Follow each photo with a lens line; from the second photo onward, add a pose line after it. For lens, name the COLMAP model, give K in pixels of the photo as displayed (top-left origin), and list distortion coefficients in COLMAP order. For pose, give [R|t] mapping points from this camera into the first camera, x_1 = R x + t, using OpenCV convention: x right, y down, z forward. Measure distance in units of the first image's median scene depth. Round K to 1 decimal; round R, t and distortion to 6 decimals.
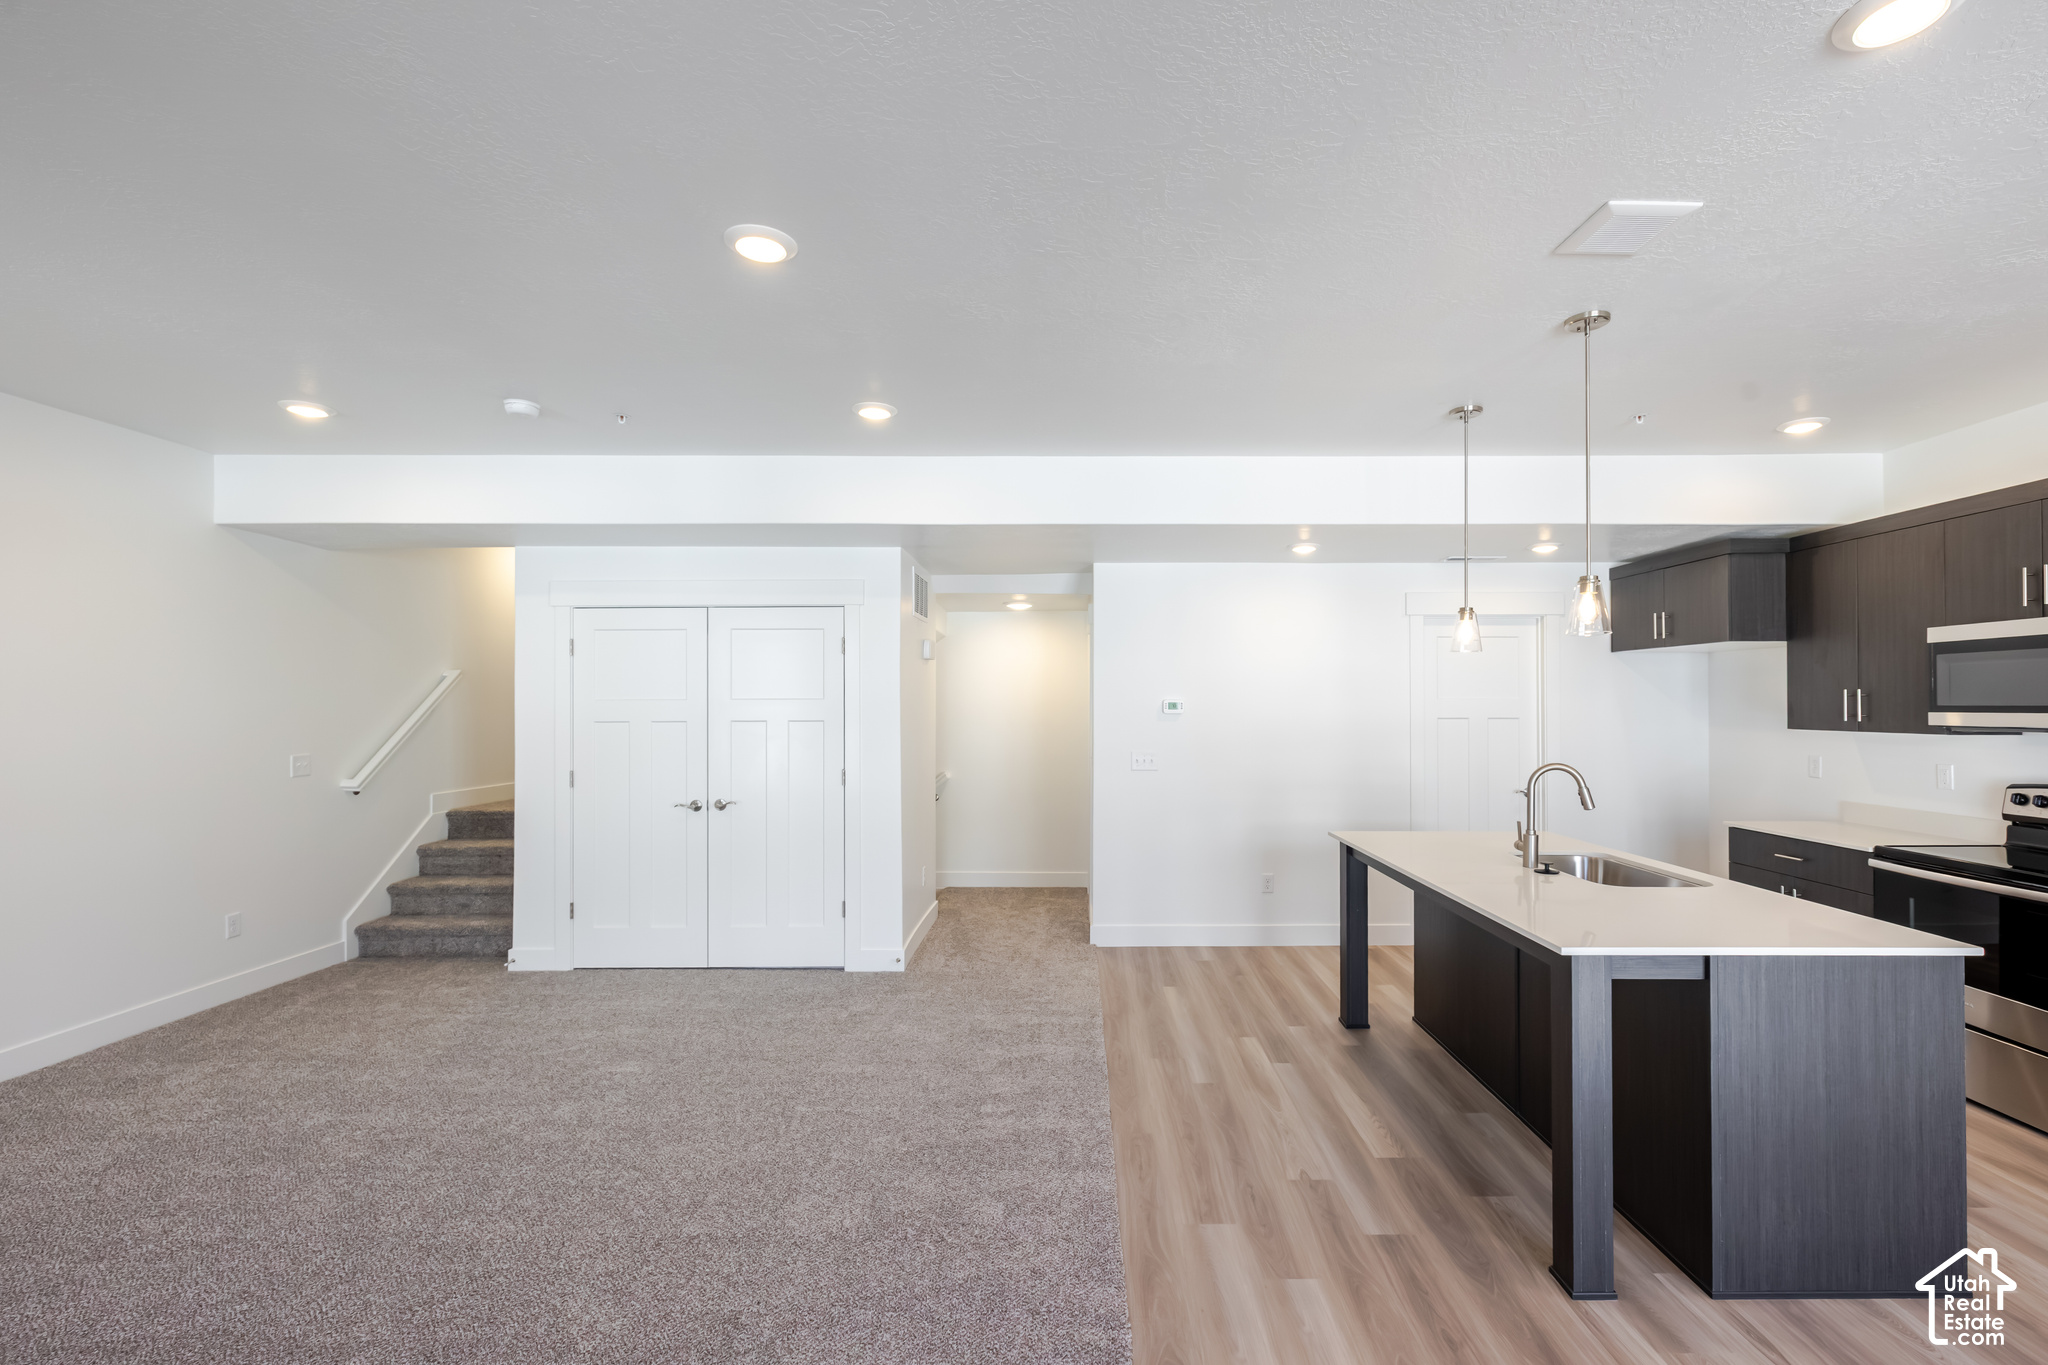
lens RADIAL K [[888.2, 0, 1080.7], [0, 888.2, 710.7], [0, 0, 1]] dist [0.001081, 0.000099]
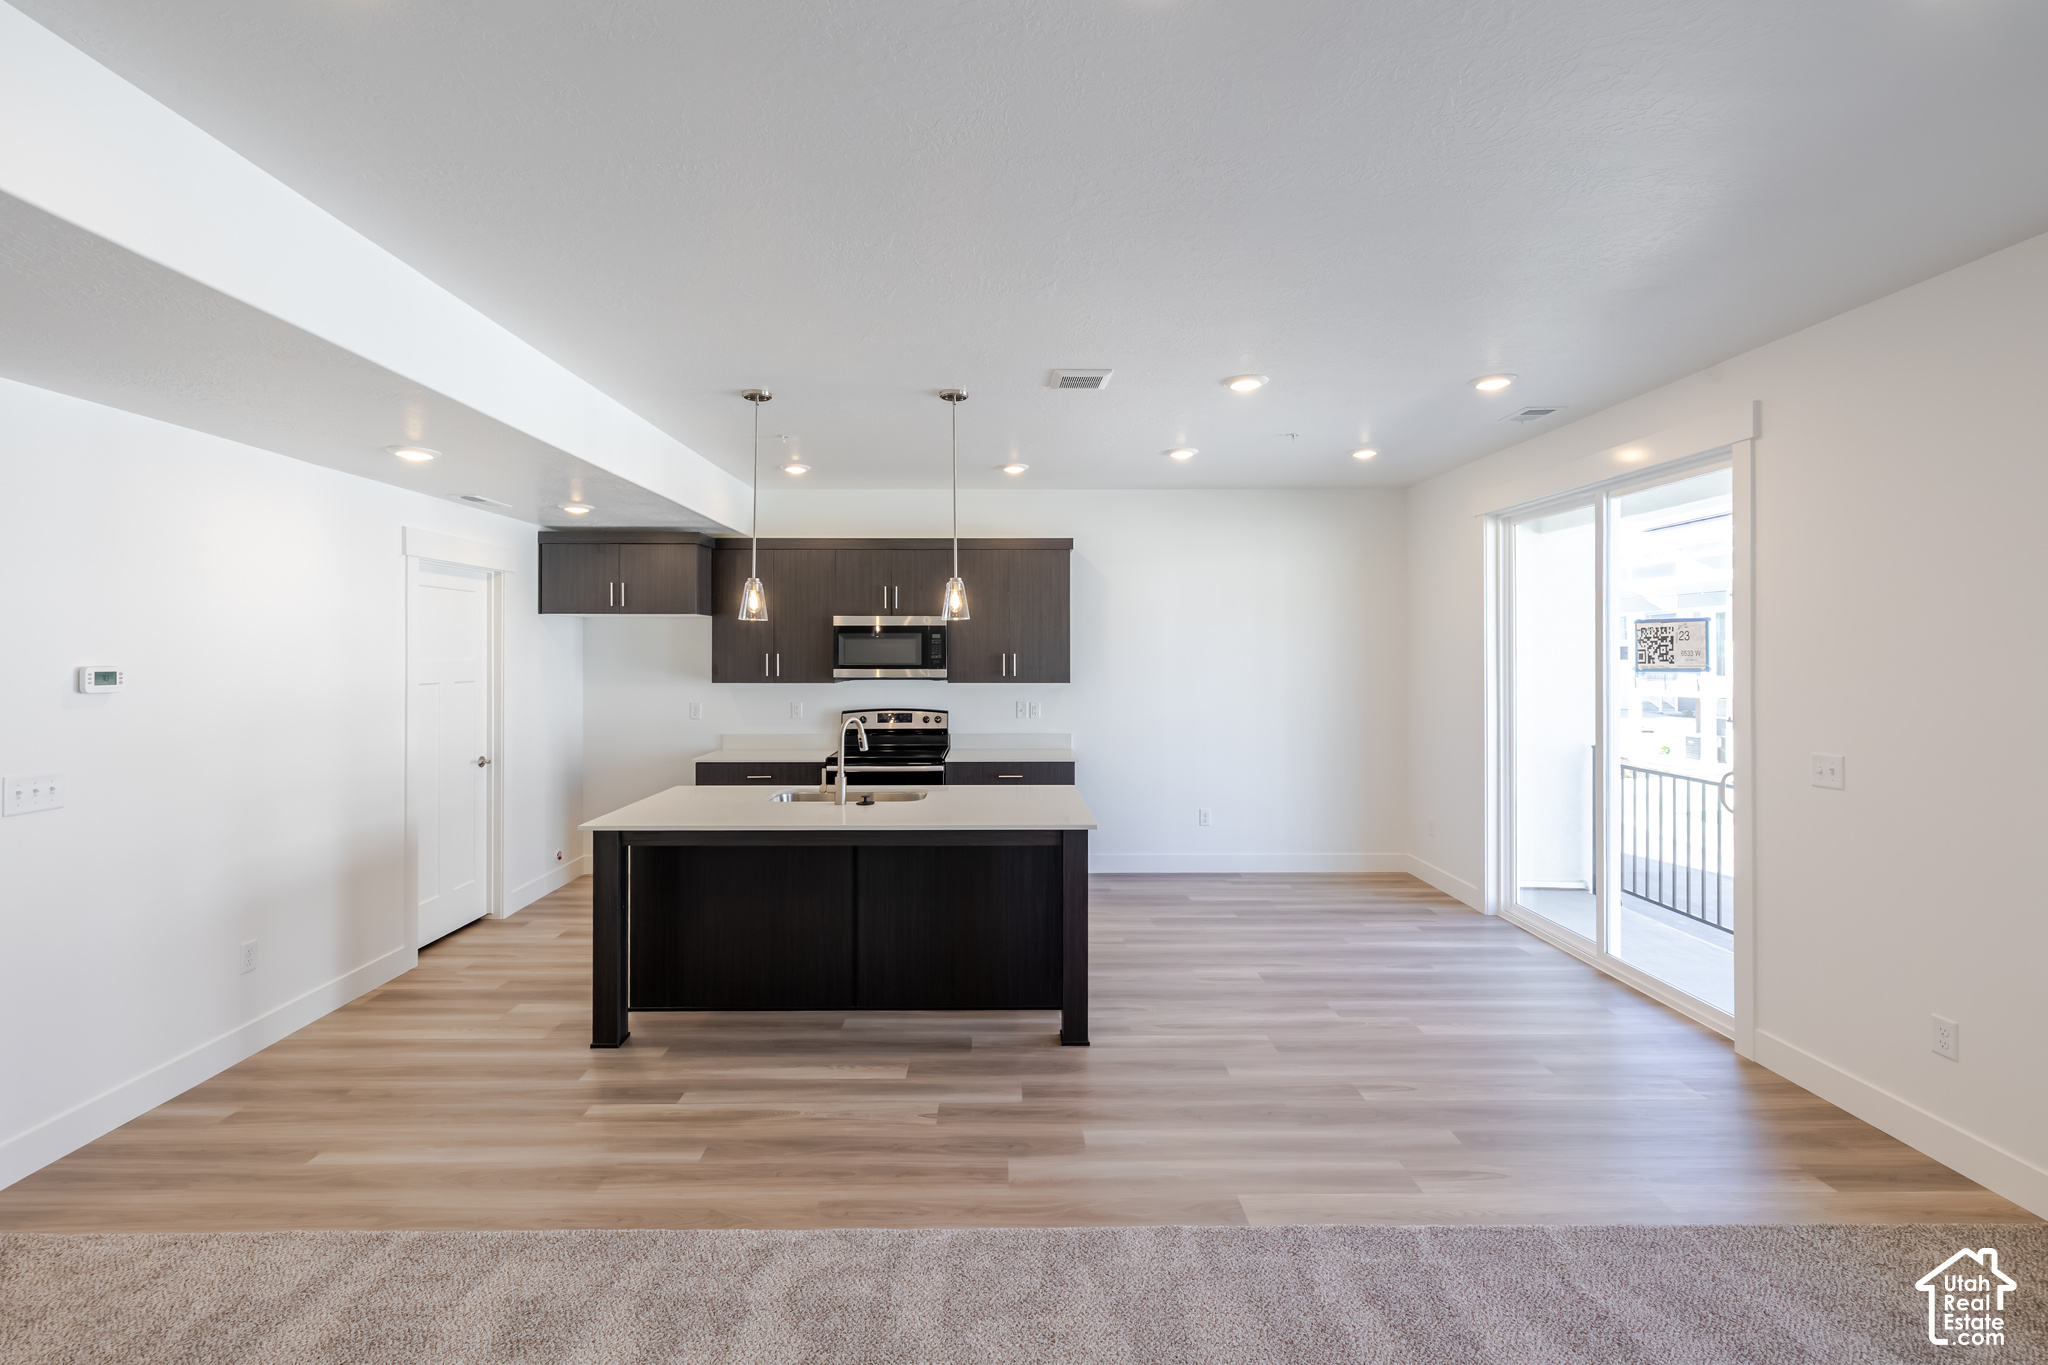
lens RADIAL K [[880.1, 0, 1009.9], [0, 880.1, 649.8], [0, 0, 1]] dist [0.001770, 0.000163]
pose [[-0.004699, 0.004766, 0.999978, -0.599879], [0.006598, 0.999967, -0.004735, -0.022609], [-0.999967, 0.006576, -0.004730, 0.671724]]
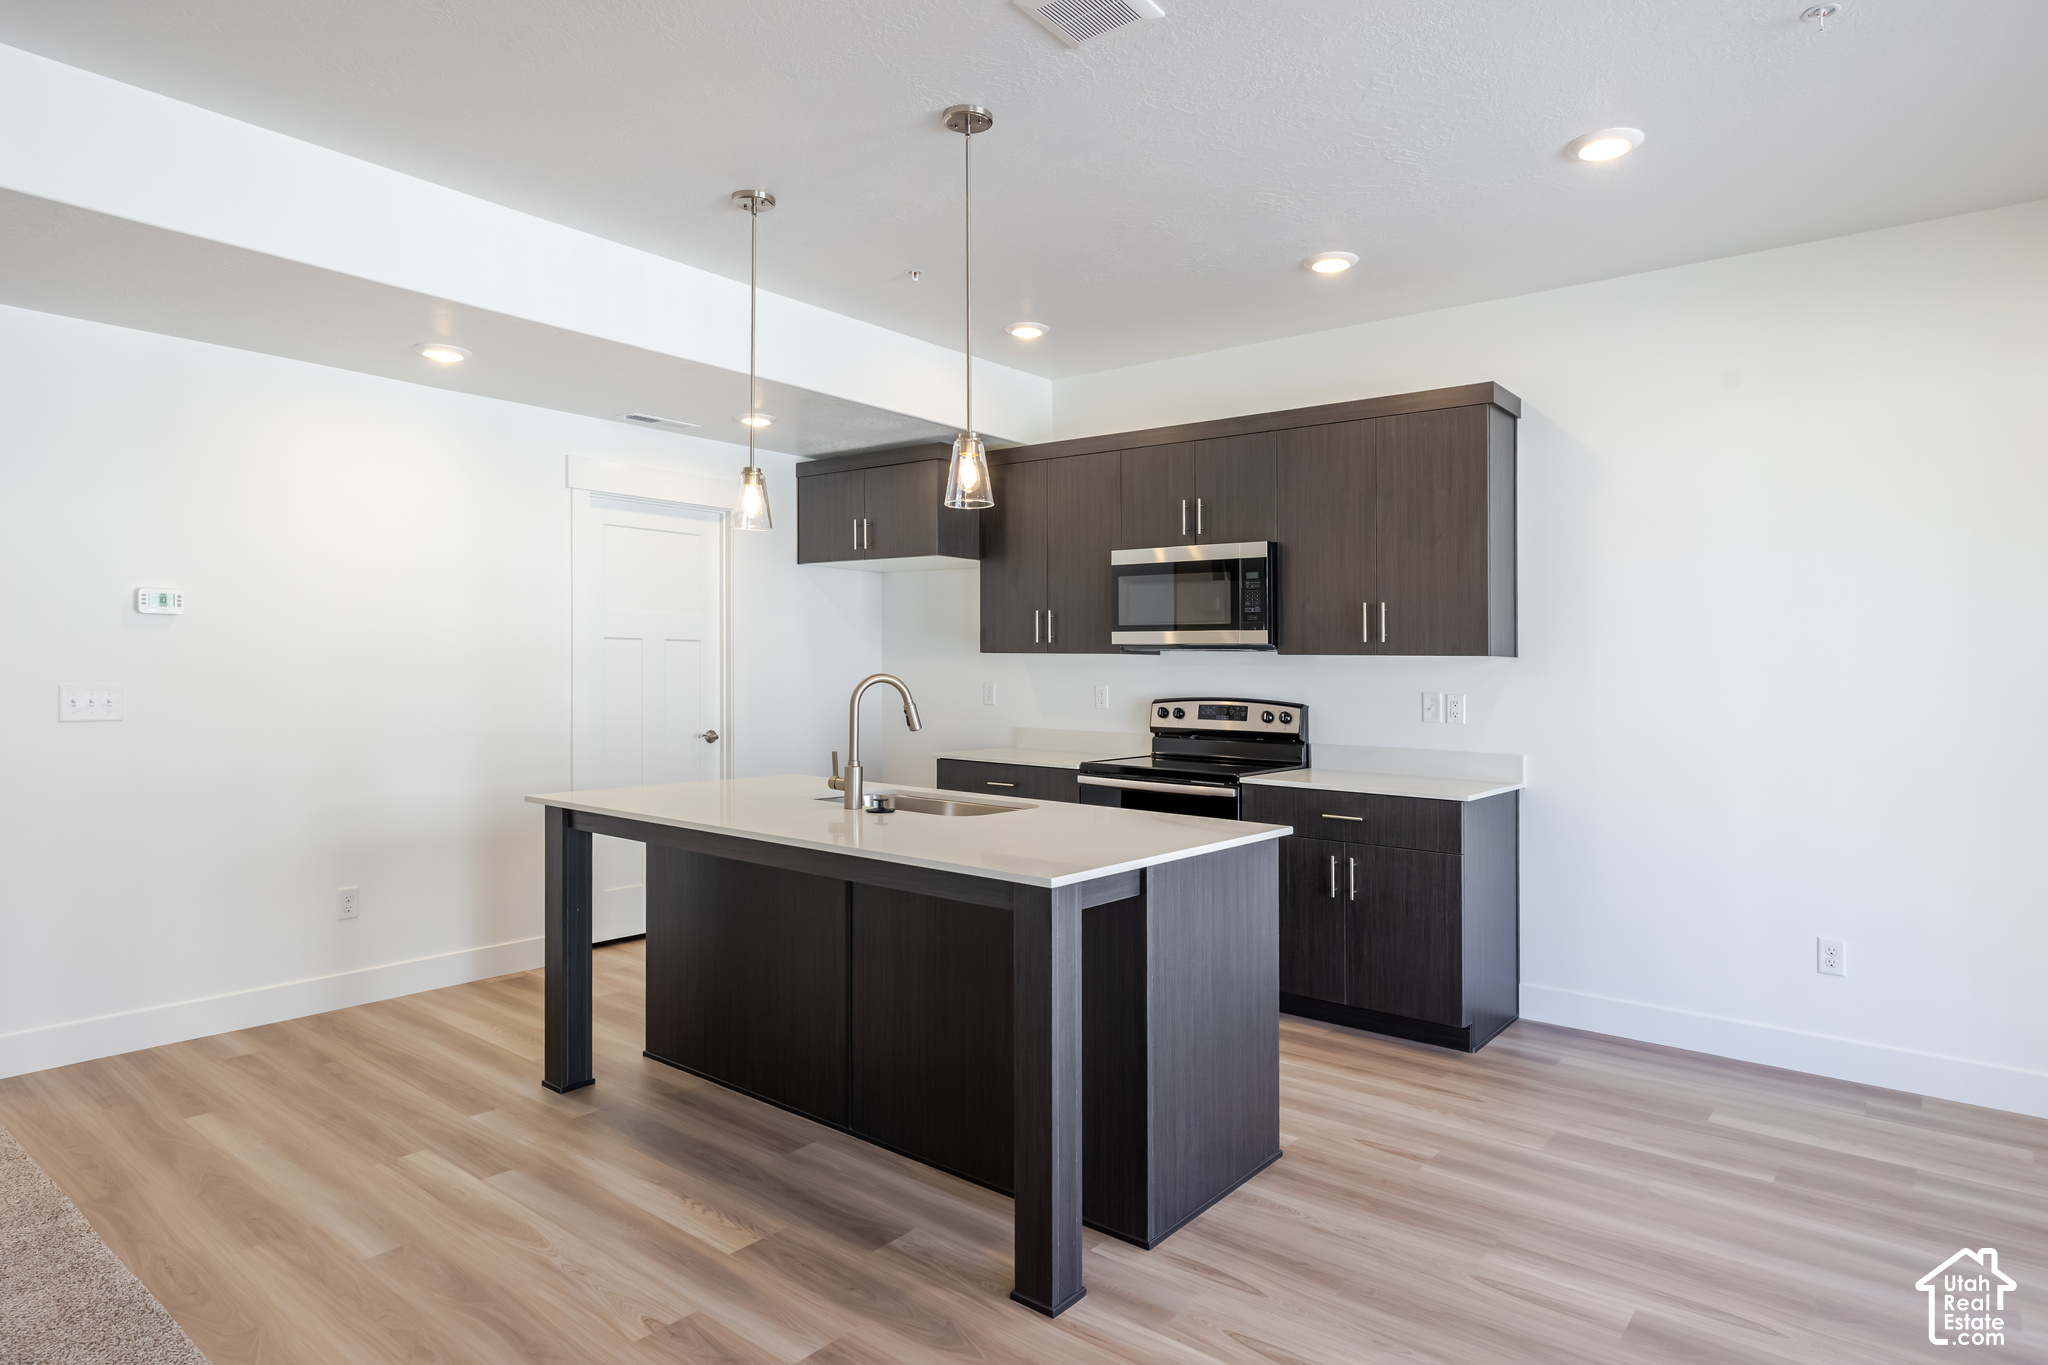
lens RADIAL K [[1157.4, 0, 1026.3], [0, 1157.4, 675.0], [0, 0, 1]] dist [0.002264, -0.000962]
pose [[0.629783, 0.003620, 0.776762, -0.159235], [-0.009072, 0.999955, 0.002695, 0.048336], [-0.776718, -0.008744, 0.629788, 0.216560]]
